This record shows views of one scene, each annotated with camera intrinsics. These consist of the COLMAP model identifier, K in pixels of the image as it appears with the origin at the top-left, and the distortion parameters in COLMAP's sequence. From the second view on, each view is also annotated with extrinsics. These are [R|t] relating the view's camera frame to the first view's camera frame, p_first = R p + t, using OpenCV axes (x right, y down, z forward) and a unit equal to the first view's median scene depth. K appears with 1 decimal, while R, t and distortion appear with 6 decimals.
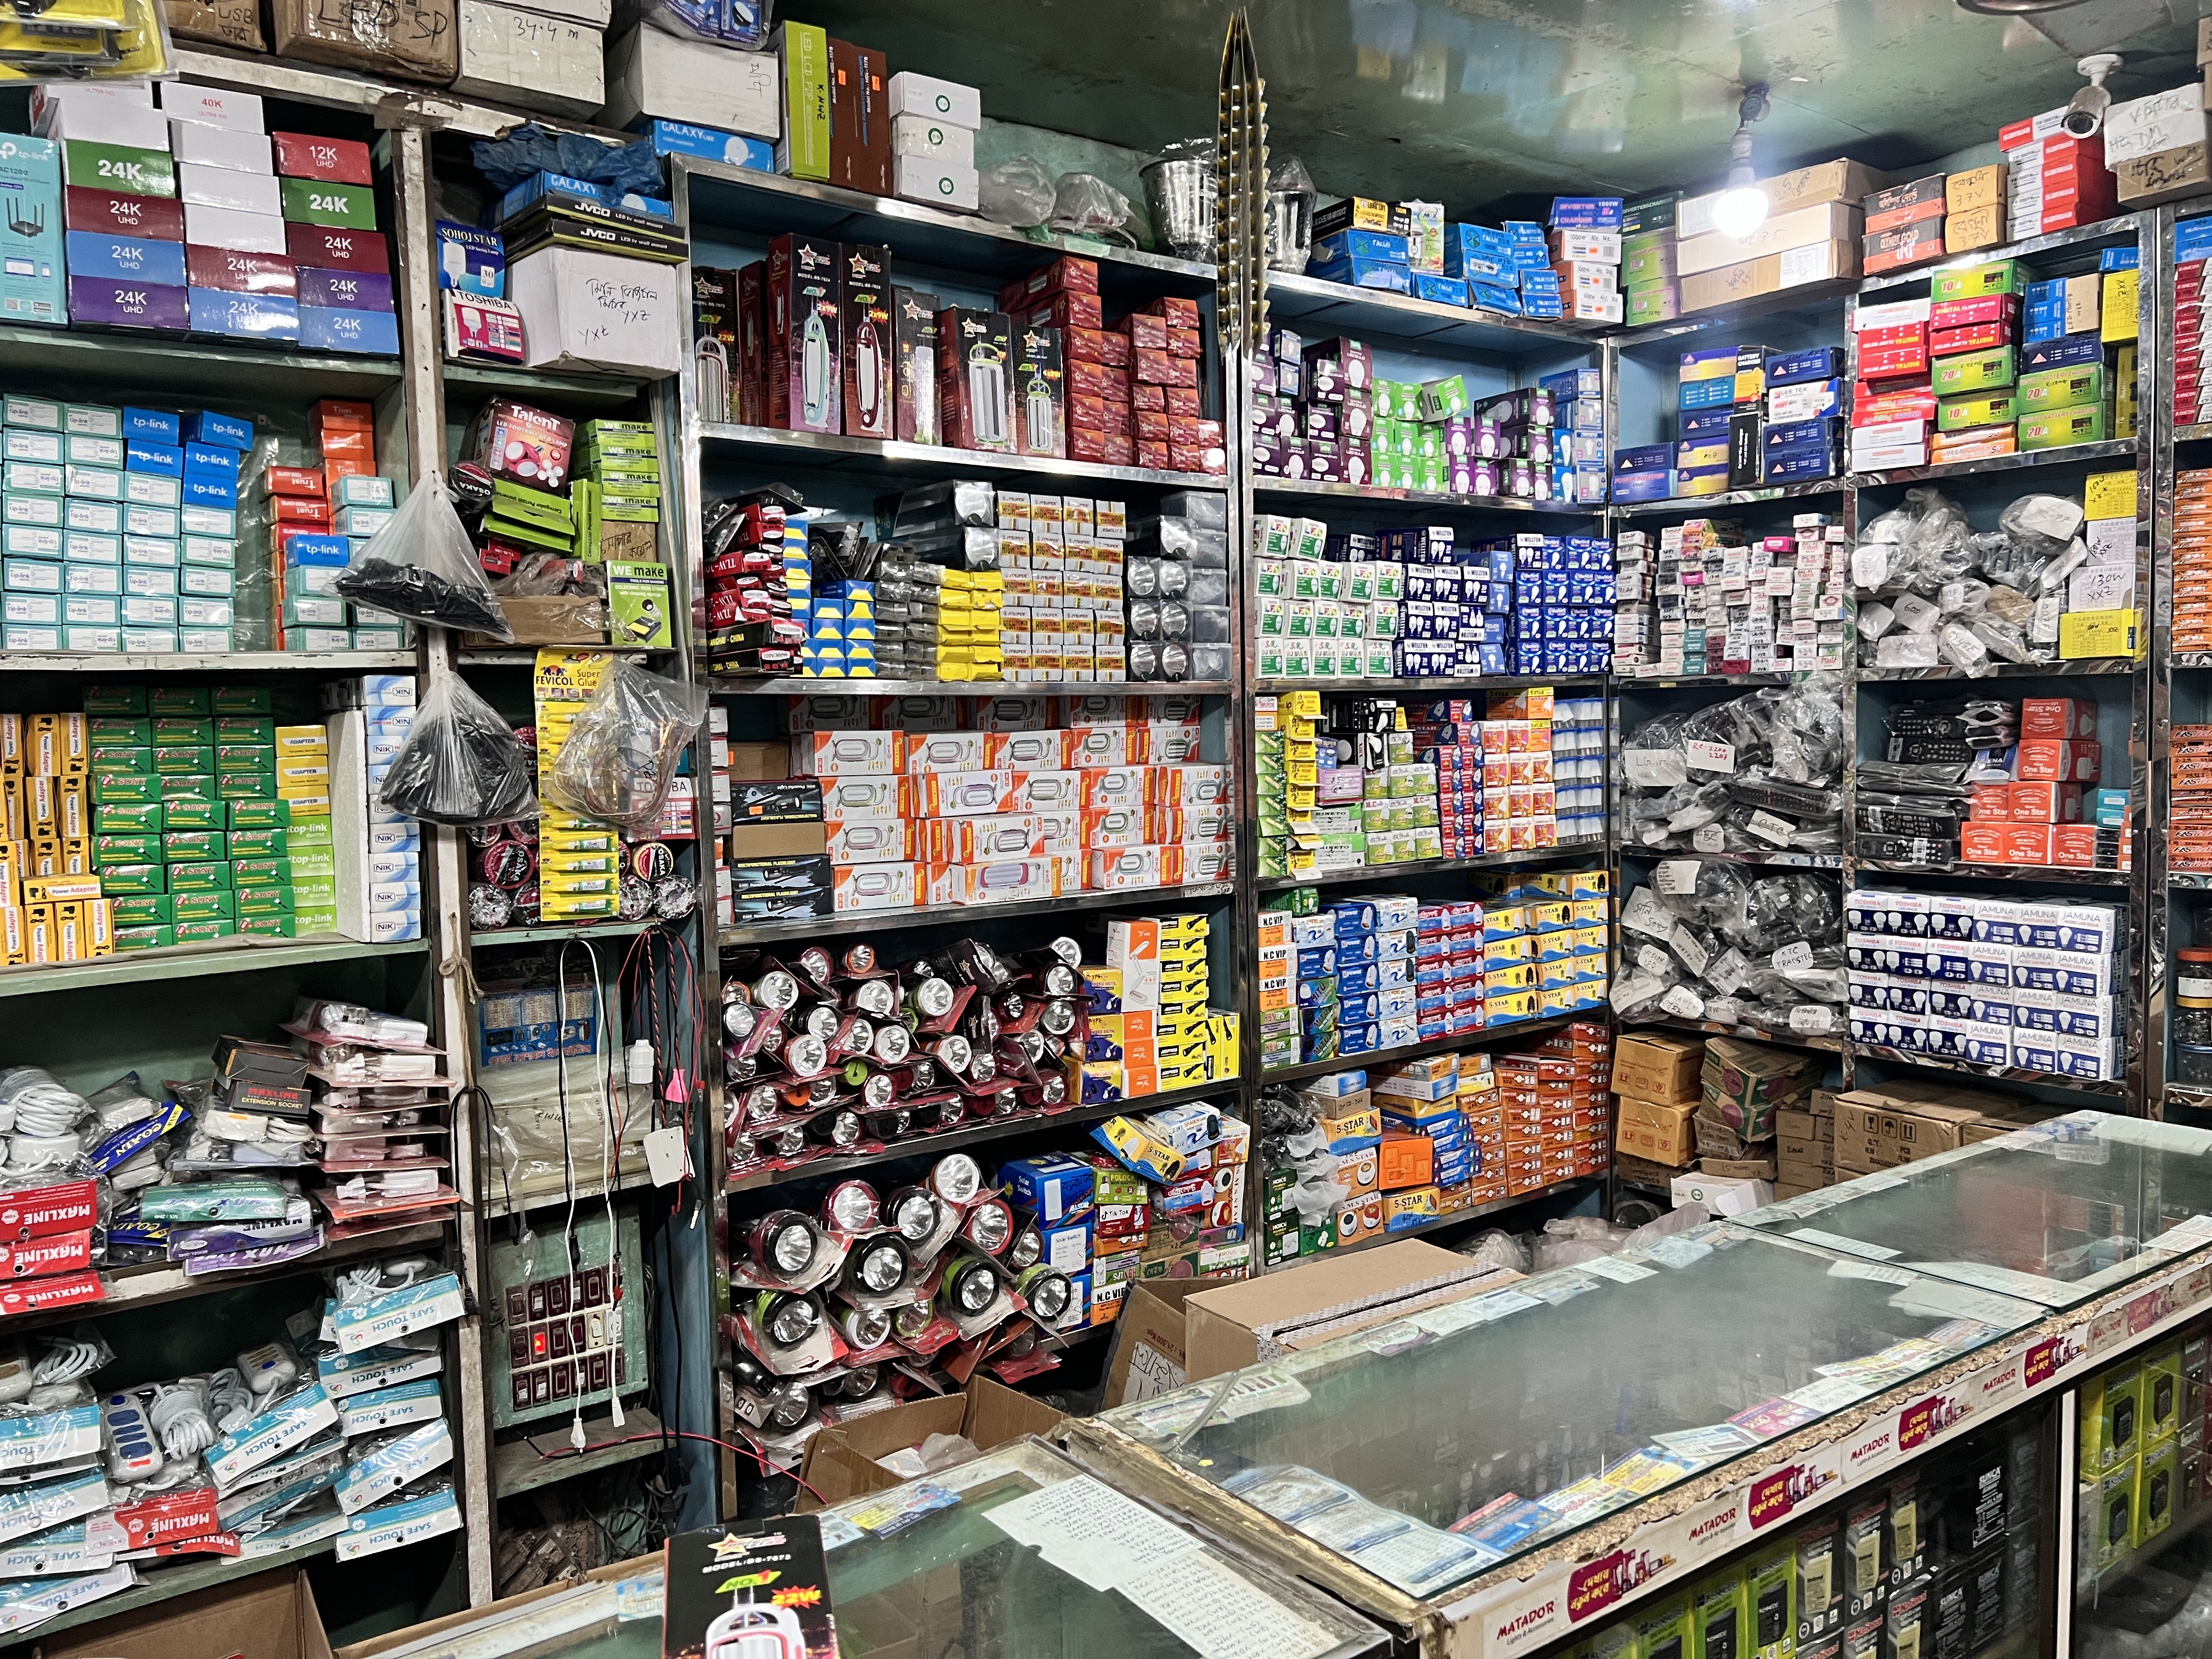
lens RADIAL K [[1678.4, 0, 1102.8], [0, 1678.4, 828.5], [0, 0, 1]] dist [0.087838, -0.026252]
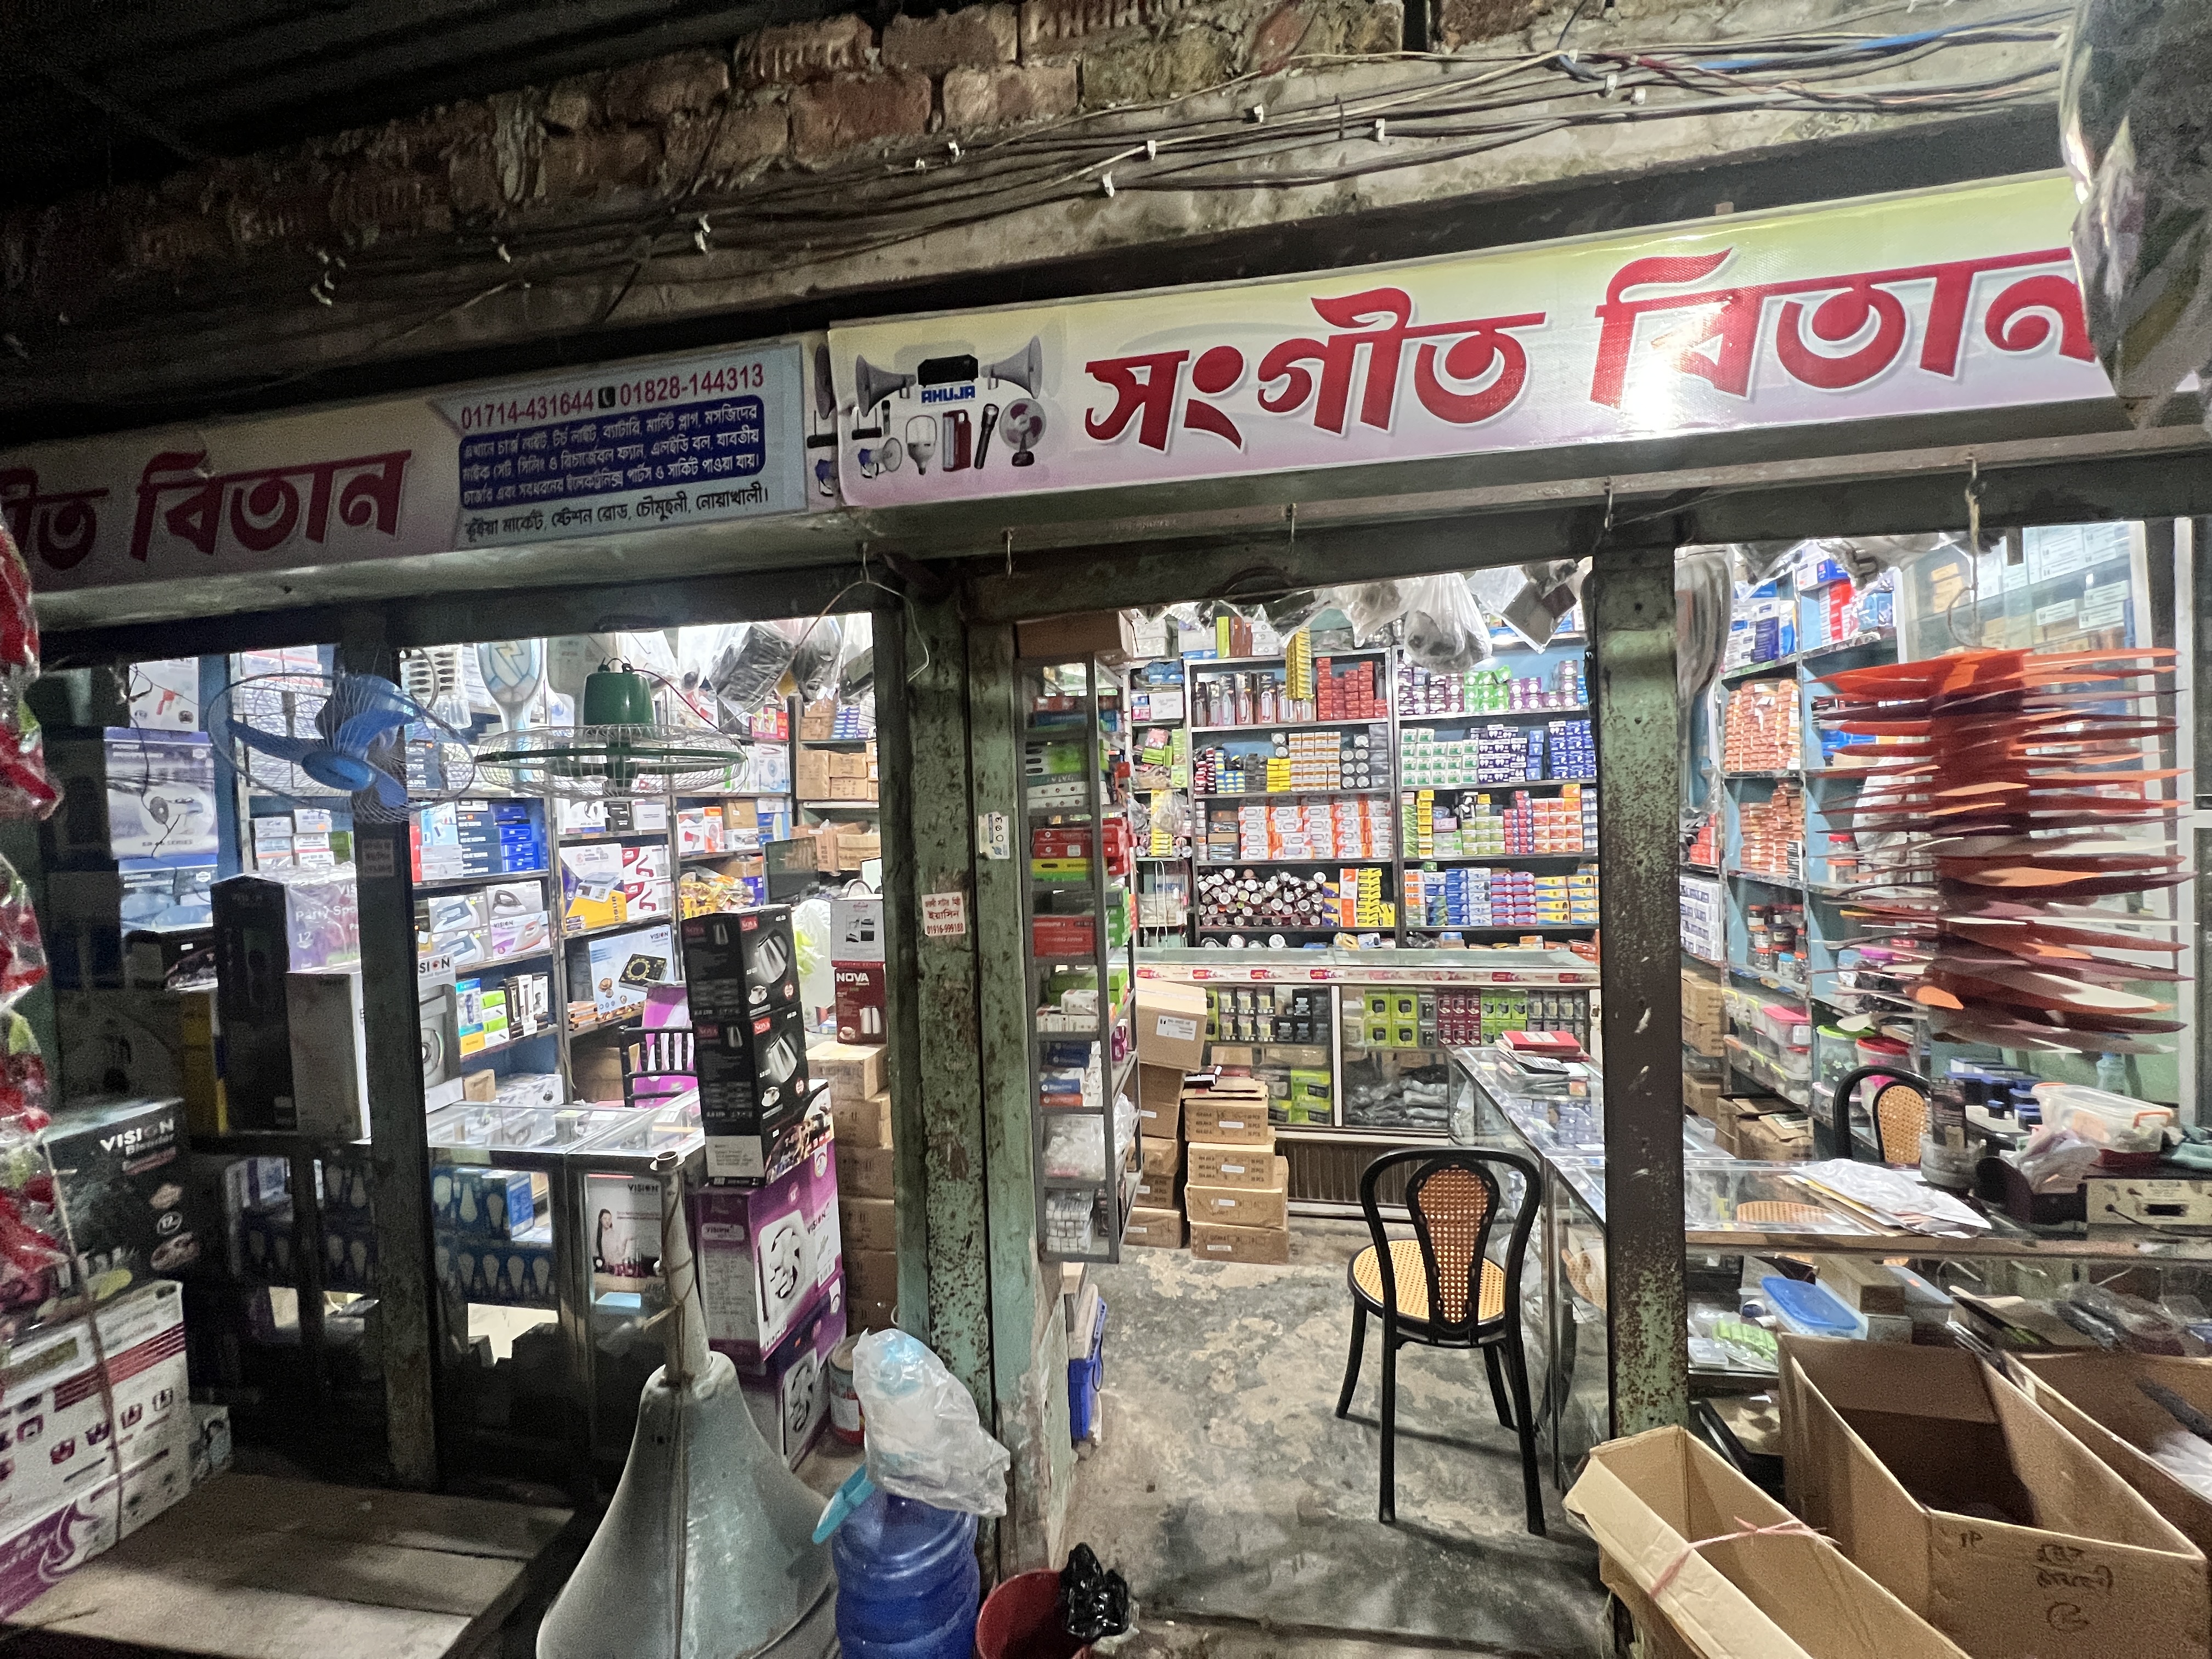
lens RADIAL K [[891.9, 0, 1113.0], [0, 891.9, 823.6], [0, 0, 1]] dist [-0.001081, -0.000064]
pose [[0.652130, 0.015924, -0.757940, 0.883971], [-0.024482, 0.999700, -0.000061, -0.014284], [0.757712, 0.018596, 0.652324, -0.335795]]
